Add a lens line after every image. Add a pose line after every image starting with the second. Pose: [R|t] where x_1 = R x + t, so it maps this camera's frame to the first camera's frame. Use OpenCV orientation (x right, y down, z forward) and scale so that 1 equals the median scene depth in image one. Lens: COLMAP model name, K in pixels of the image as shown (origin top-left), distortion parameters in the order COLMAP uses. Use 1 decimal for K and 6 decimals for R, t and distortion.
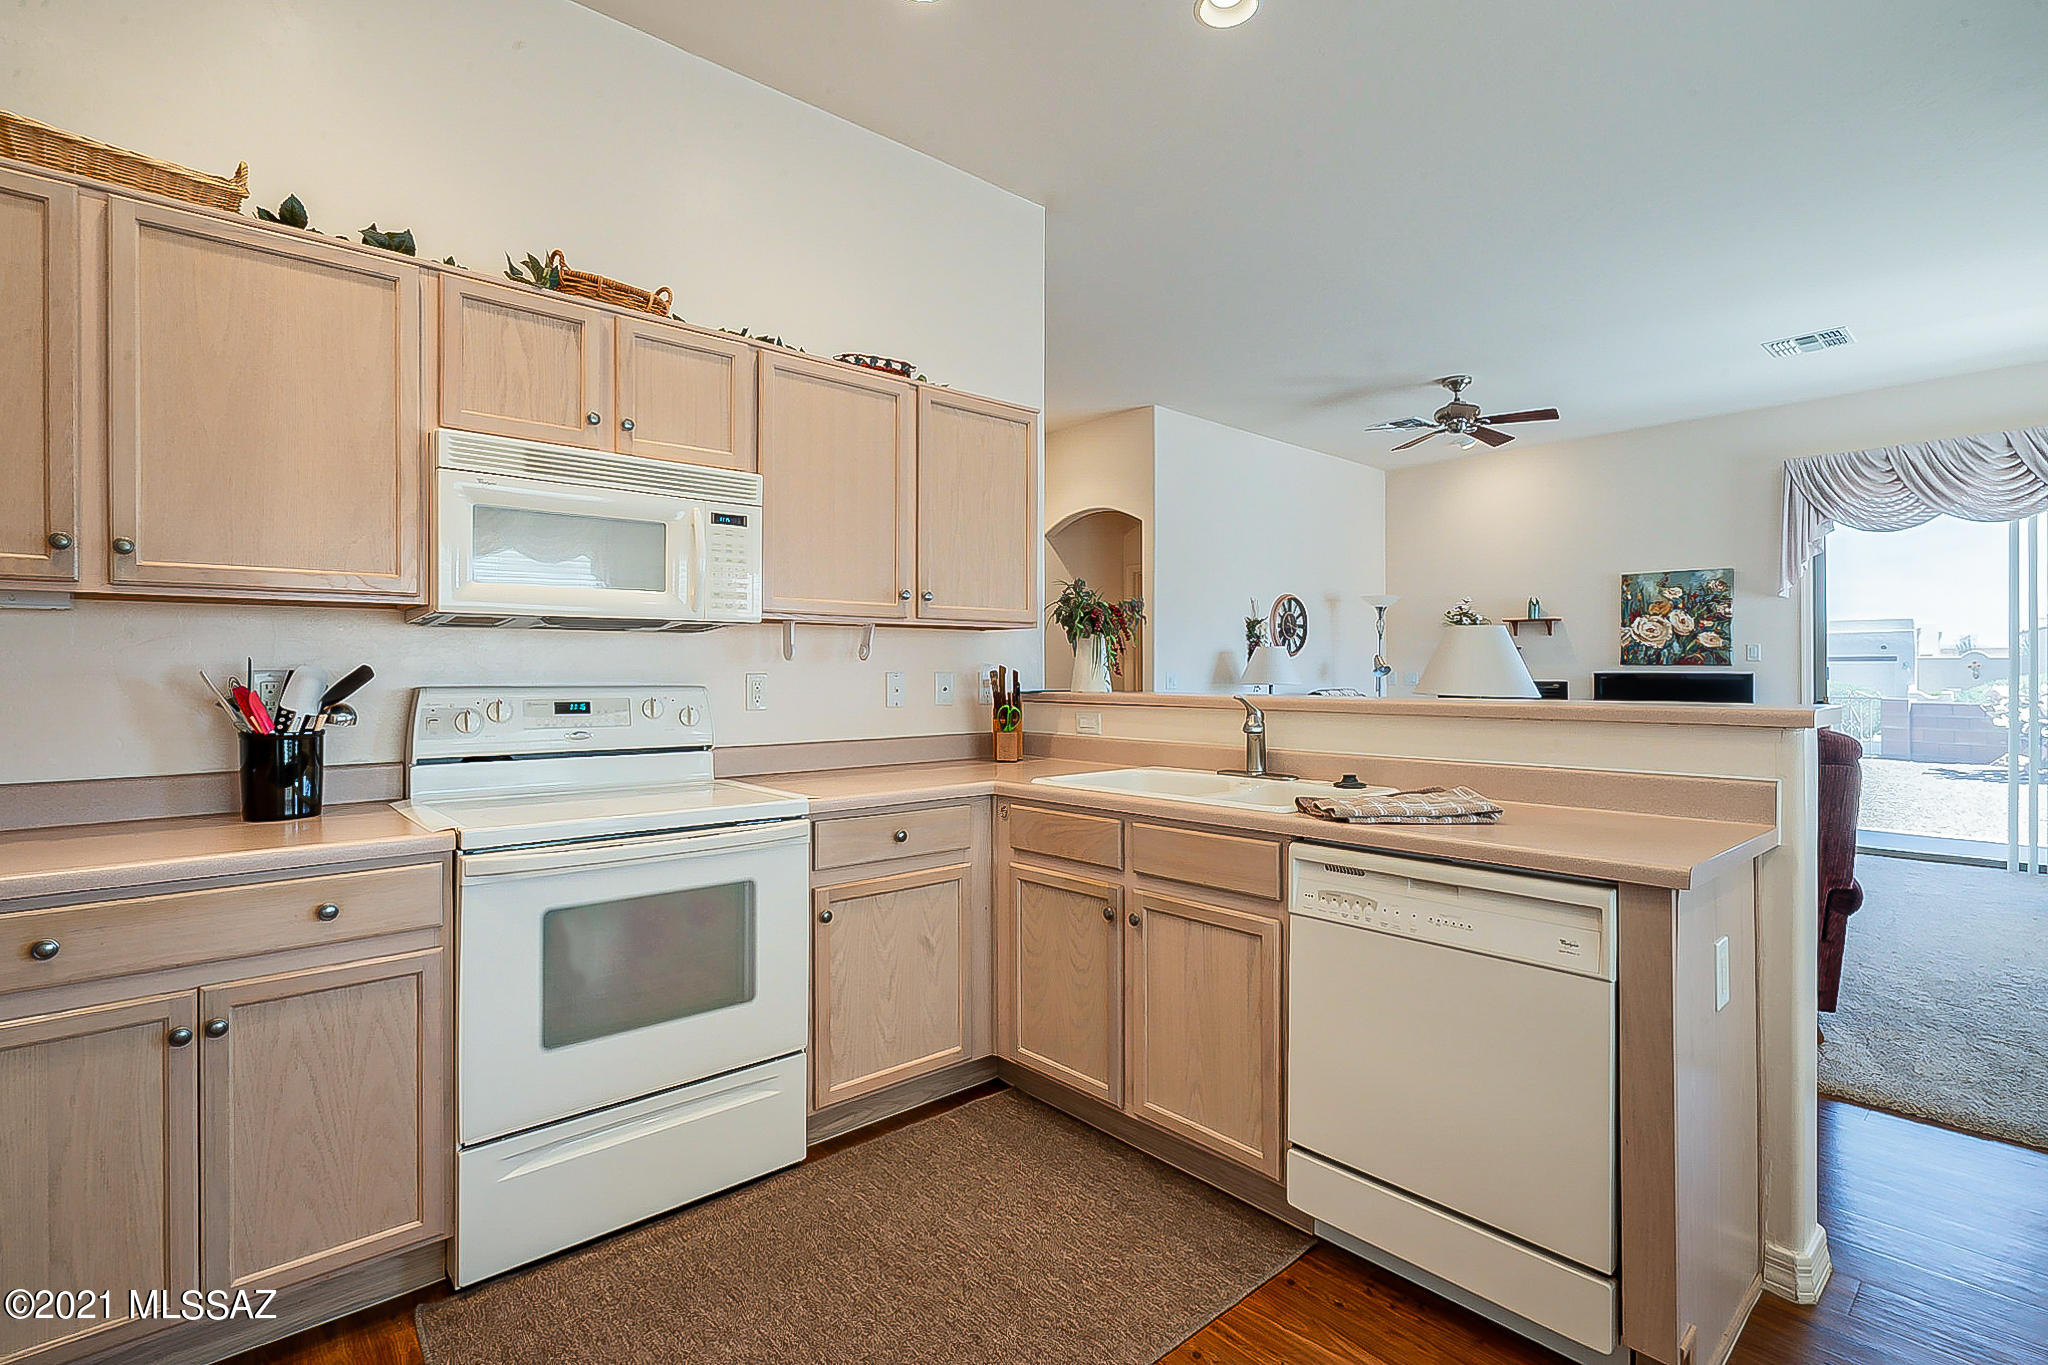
lens RADIAL K [[947.6, 0, 973.7], [0, 947.6, 665.7], [0, 0, 1]] dist [-0.005989, 0.002611]
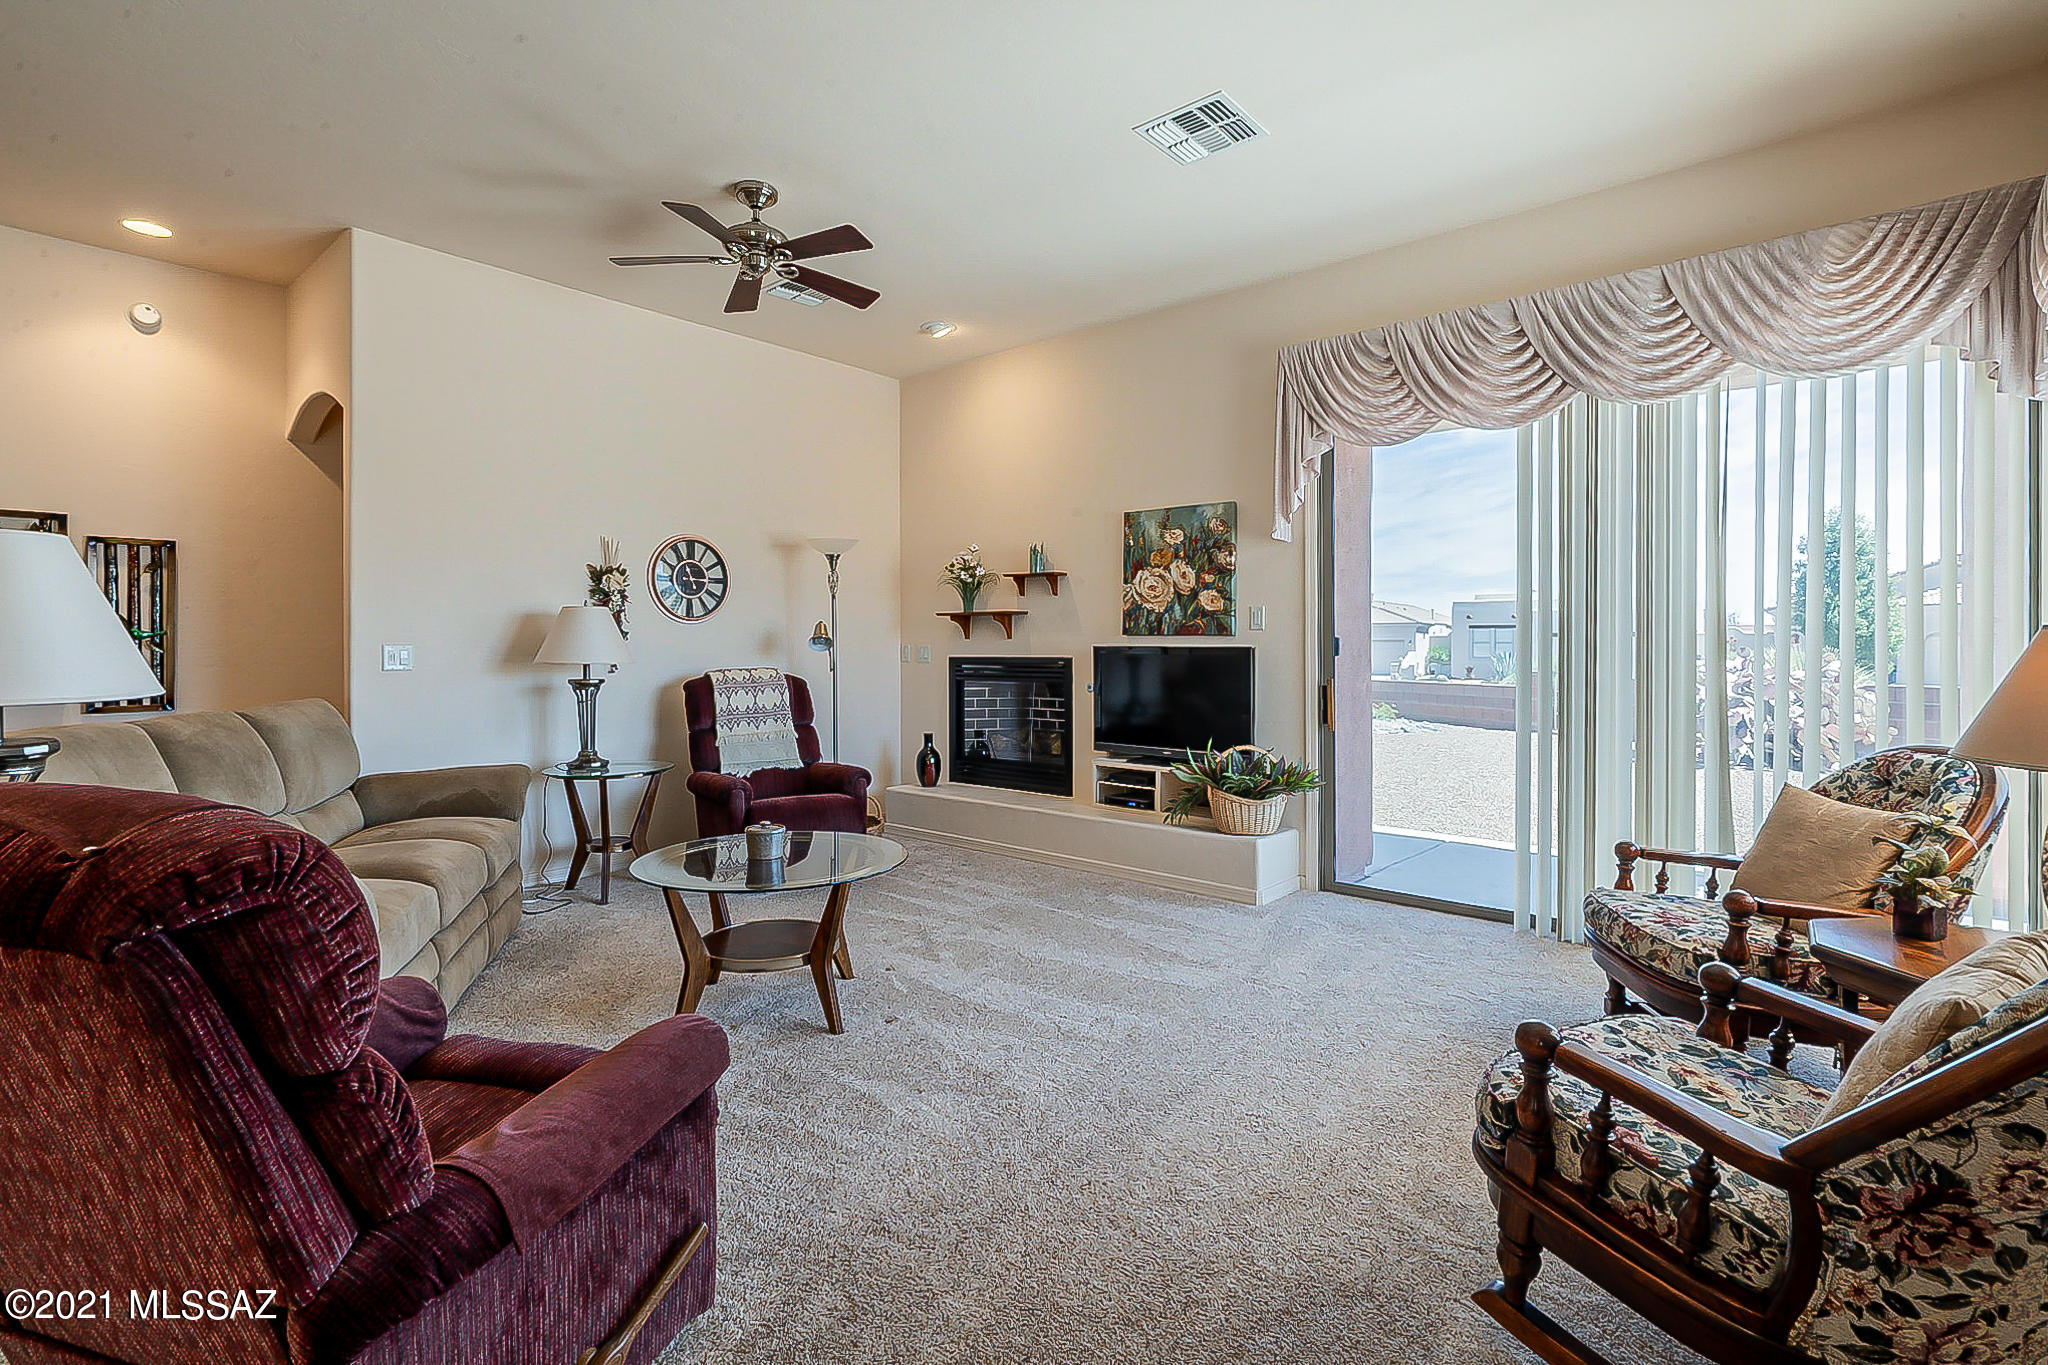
lens RADIAL K [[947.6, 0, 982.2], [0, 947.6, 646.5], [0, 0, 1]] dist [-0.005989, 0.002611]
pose [[0.990479, -0.001054, 0.137661, 0.612585], [-0.000440, 0.999941, 0.010822, 0.000486], [-0.137665, -0.010780, 0.990420, 0.363199]]
